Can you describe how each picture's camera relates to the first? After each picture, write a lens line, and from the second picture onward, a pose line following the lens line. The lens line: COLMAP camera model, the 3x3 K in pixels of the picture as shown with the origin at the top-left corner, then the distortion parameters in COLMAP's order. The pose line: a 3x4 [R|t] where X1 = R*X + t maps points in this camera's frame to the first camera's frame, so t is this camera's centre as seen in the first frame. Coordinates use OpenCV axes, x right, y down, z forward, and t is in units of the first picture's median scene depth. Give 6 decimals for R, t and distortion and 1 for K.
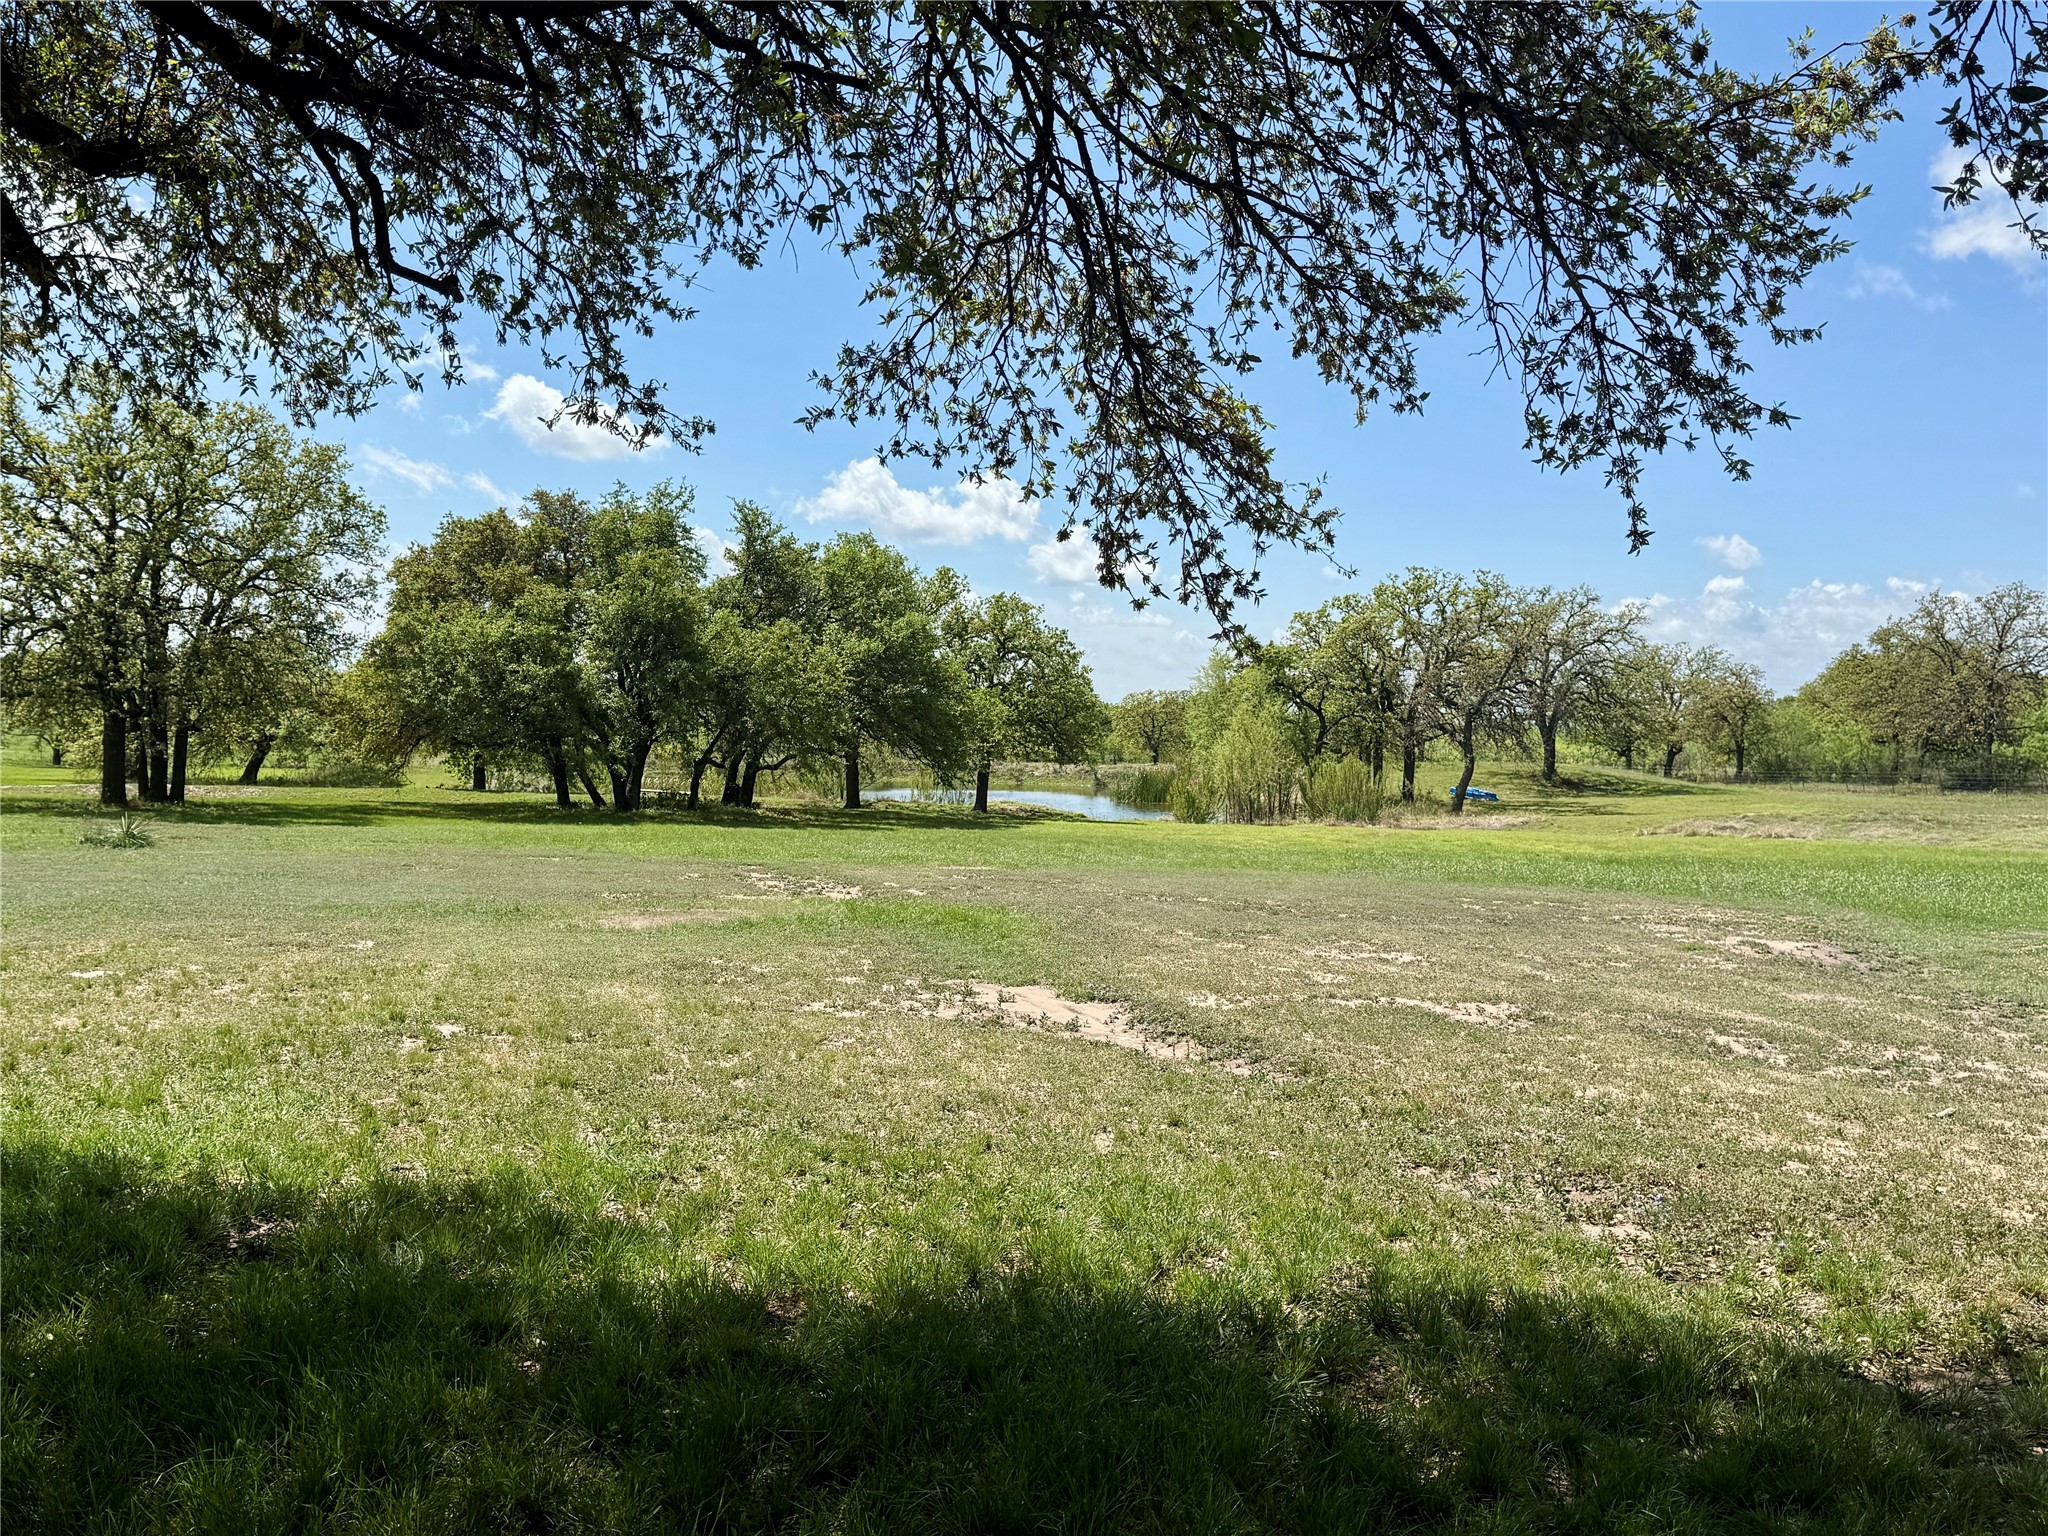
lens RADIAL K [[1845.5, 0, 1063.9], [0, 1845.5, 792.1], [0, 0, 1]] dist [0.127286, -0.260861]
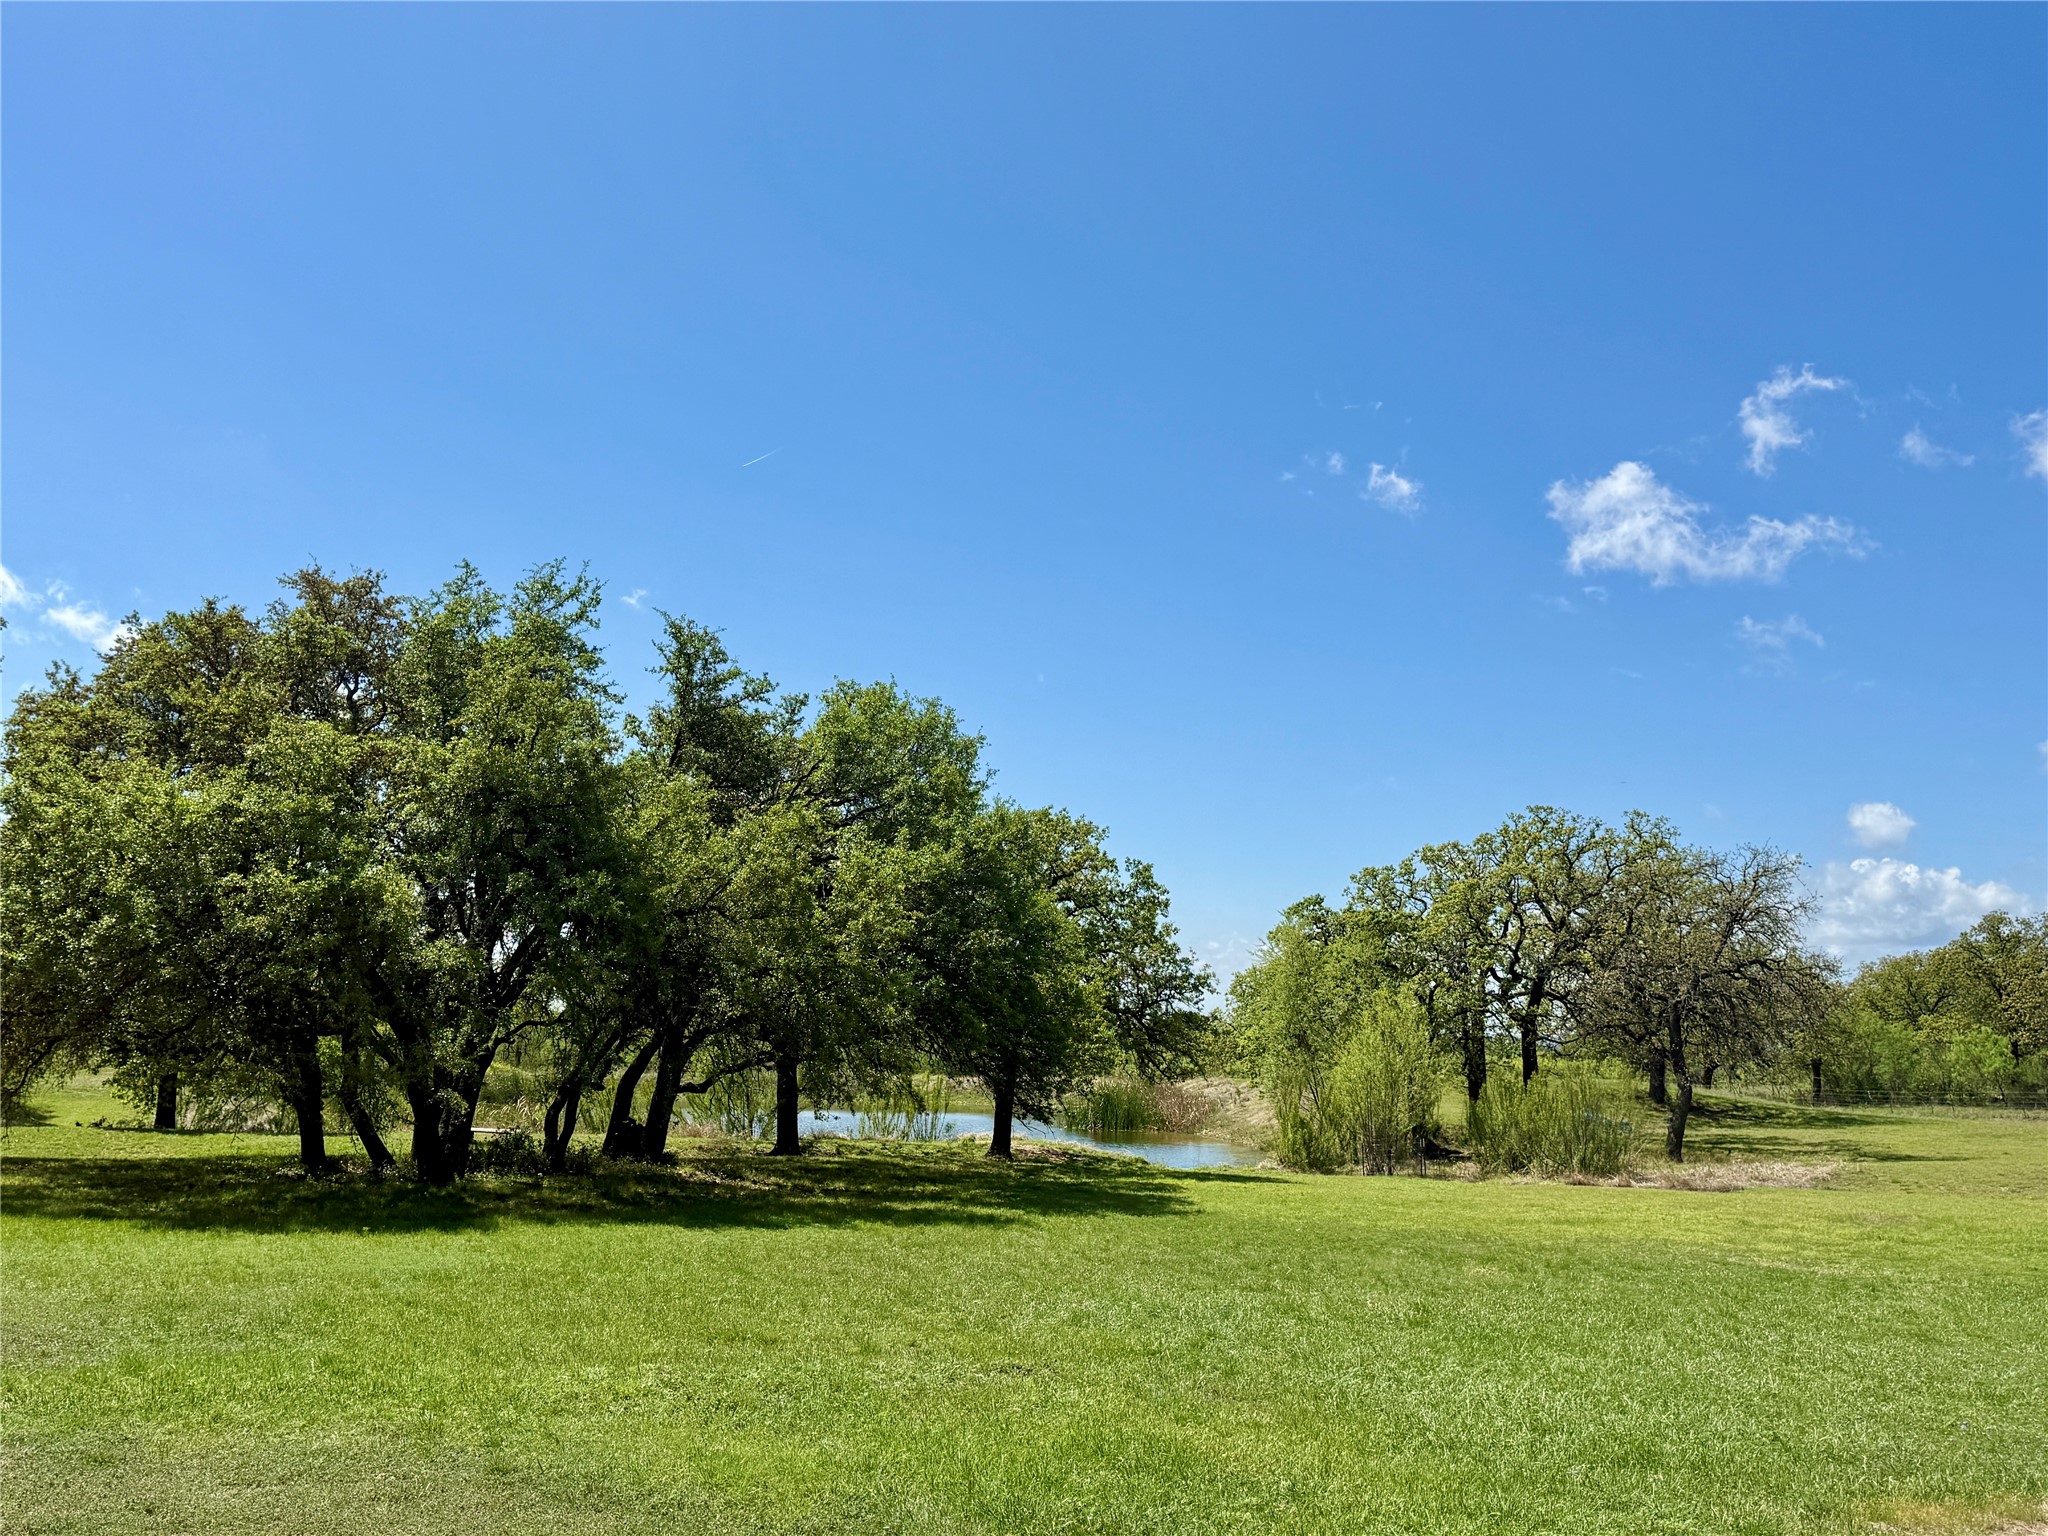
lens RADIAL K [[1845.5, 0, 1039.8], [0, 1845.5, 770.9], [0, 0, 1]] dist [0.127286, -0.260861]
pose [[0.993398, 0.017229, 0.113413, -0.160454], [0.003146, 0.984194, -0.177068, -0.010746], [-0.114672, 0.176256, 0.977642, 0.554809]]
